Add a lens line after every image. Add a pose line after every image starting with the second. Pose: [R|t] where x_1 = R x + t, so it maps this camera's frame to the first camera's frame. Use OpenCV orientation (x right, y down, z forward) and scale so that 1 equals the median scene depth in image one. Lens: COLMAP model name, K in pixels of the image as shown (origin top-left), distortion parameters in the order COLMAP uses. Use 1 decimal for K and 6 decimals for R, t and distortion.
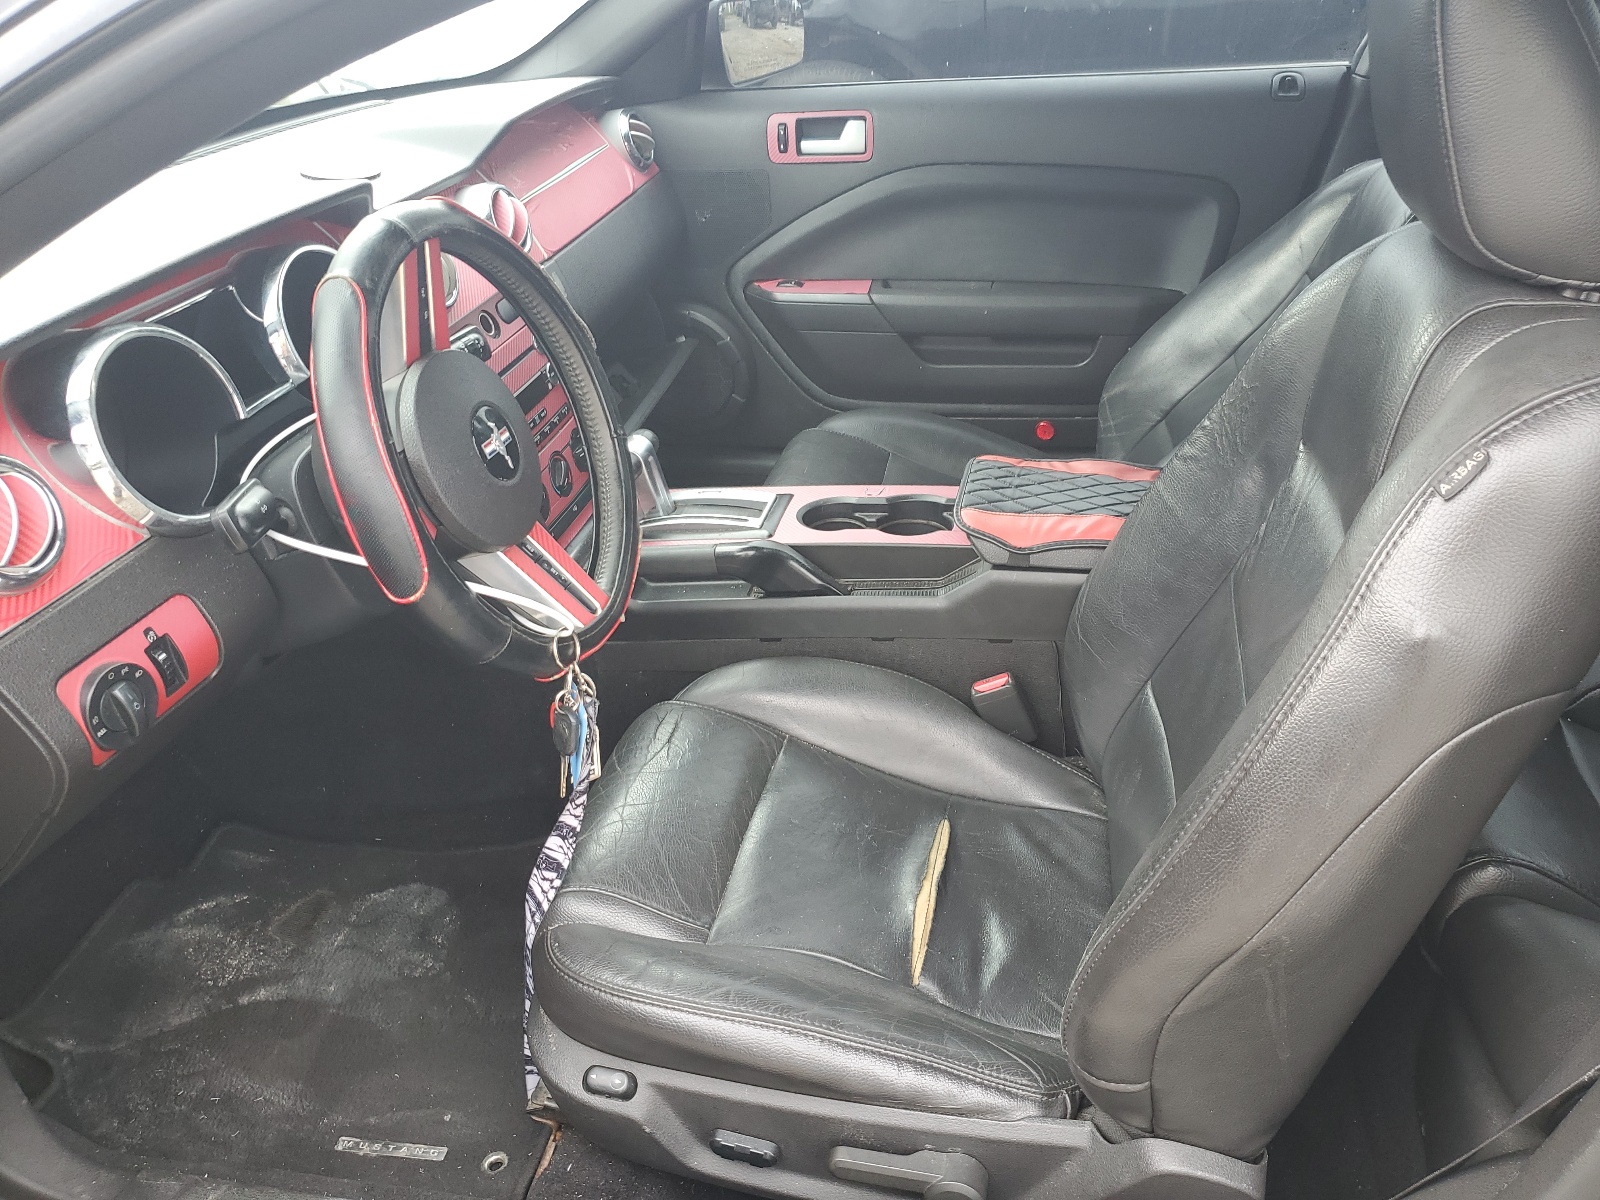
lens RADIAL K [[1172.3, 0, 856.6], [0, 1172.3, 597.6], [0, 0, 1]] dist [0.028454, -0.169062]
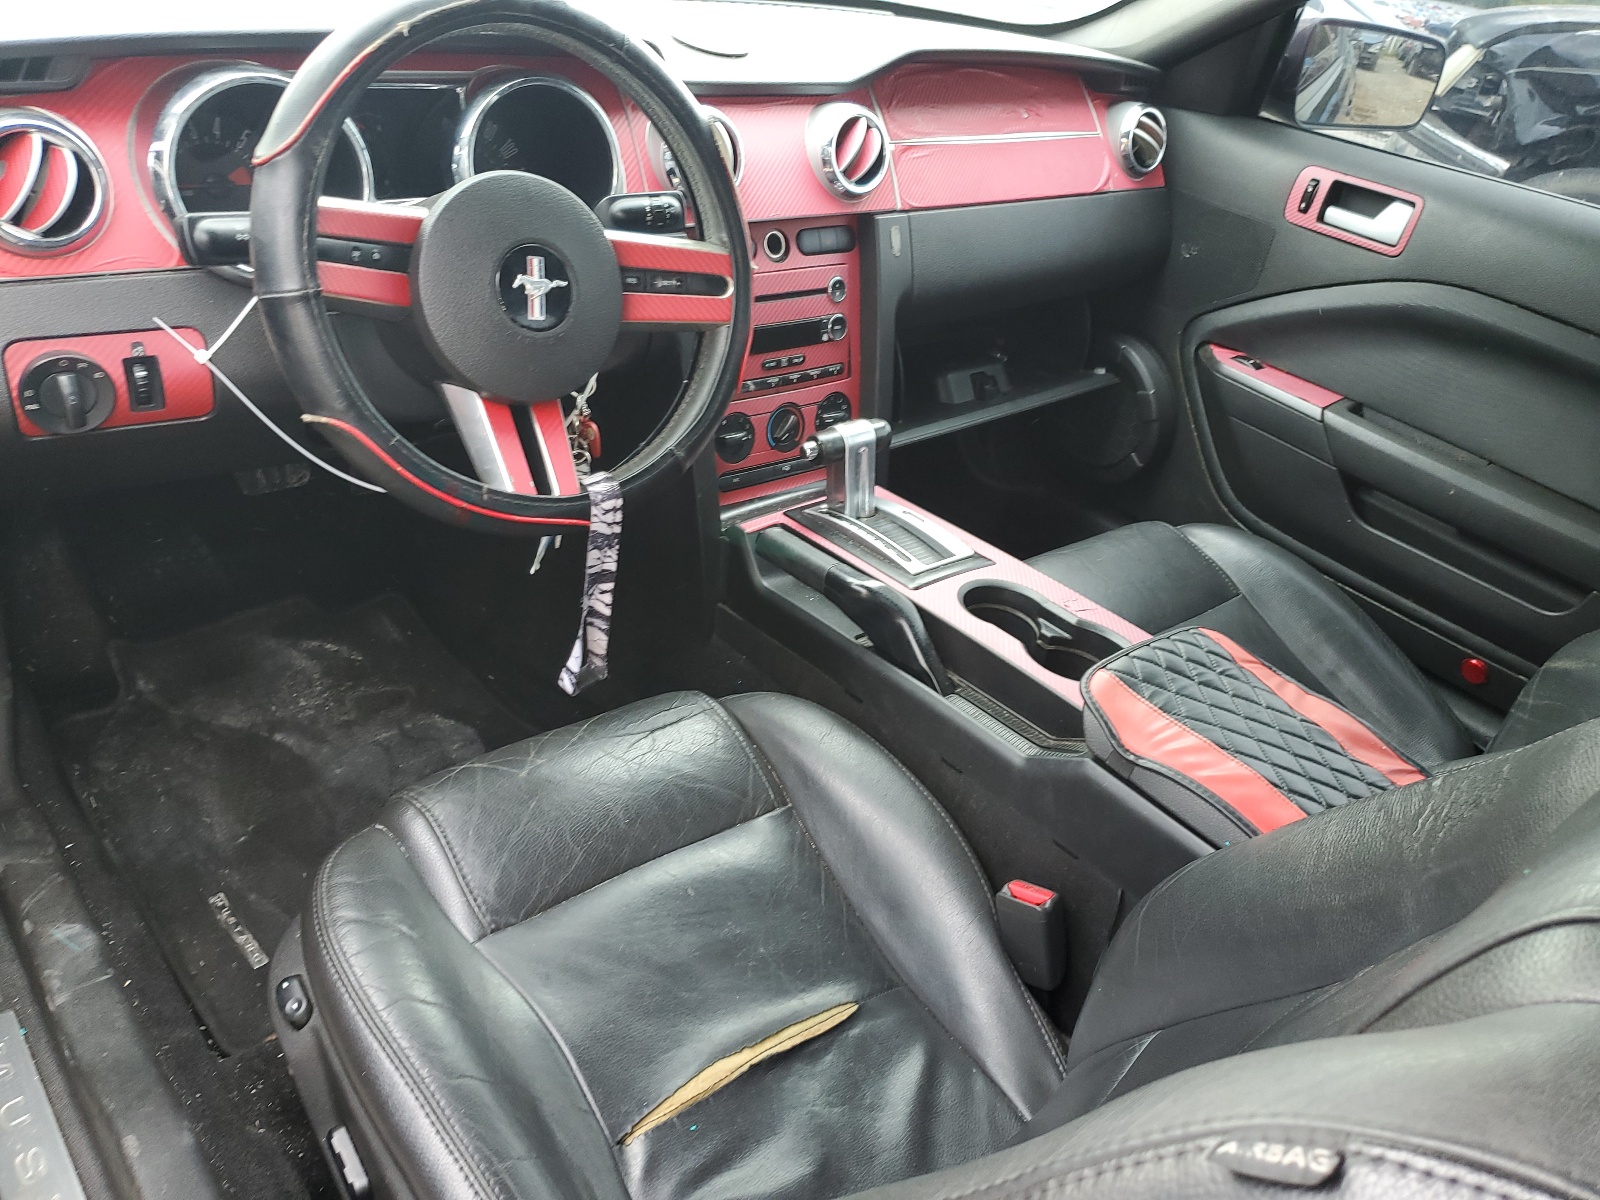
lens RADIAL K [[1172.3, 0, 856.6], [0, 1172.3, 597.6], [0, 0, 1]] dist [0.028454, -0.169062]
pose [[0.761823, 0.463145, -0.452905, 0.269790], [-0.472710, 0.875507, 0.100165, -0.108852], [0.442912, 0.137785, 0.885914, 0.245899]]
